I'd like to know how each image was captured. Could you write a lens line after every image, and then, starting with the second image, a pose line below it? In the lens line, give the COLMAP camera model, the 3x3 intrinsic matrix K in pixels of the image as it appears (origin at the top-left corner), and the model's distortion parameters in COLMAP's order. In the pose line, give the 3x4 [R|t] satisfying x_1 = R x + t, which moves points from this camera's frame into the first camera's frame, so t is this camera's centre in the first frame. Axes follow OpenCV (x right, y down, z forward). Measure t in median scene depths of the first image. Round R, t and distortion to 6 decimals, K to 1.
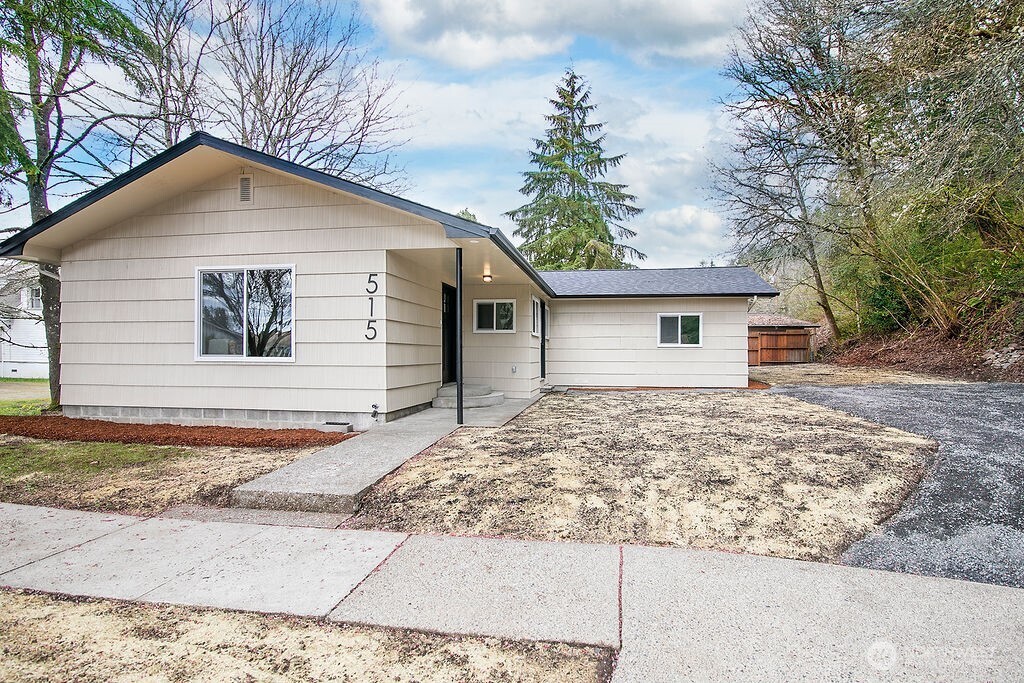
lens RADIAL K [[485.7, 0, 530.5], [0, 485.7, 354.3], [0, 0, 1]] dist [-0.002288, -0.000033]
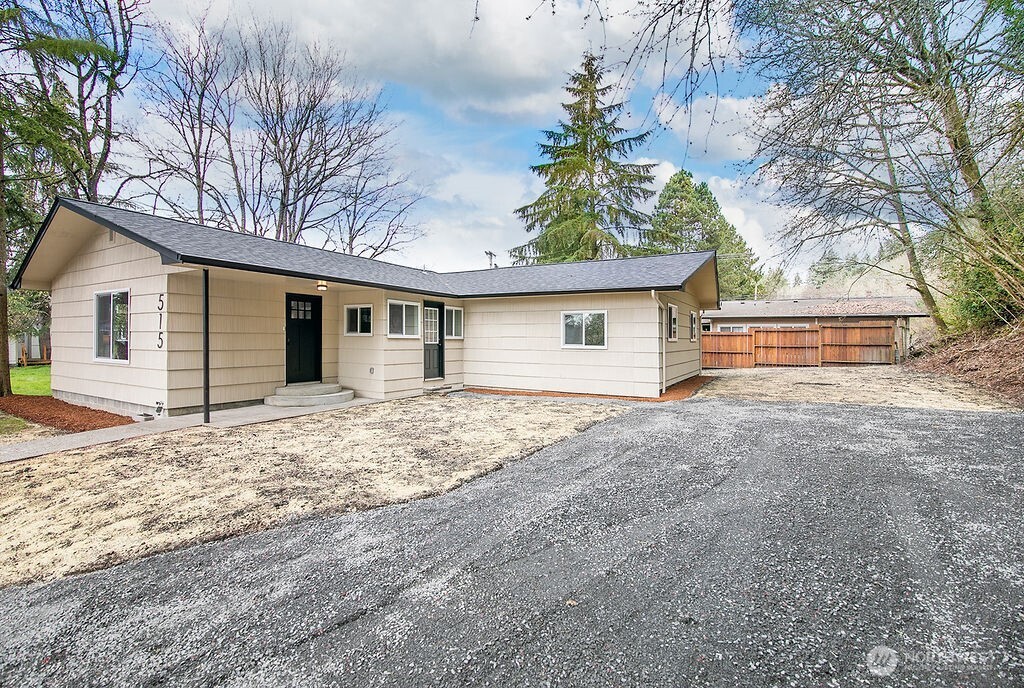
lens RADIAL K [[485.7, 0, 511.2], [0, 485.7, 338.3], [0, 0, 1]] dist [-0.004283, -0.000288]
pose [[0.937709, 0.003038, -0.347409, 0.616290], [-0.004715, 0.999981, -0.003981, -0.035891], [0.347390, 0.005371, 0.937705, 0.111932]]
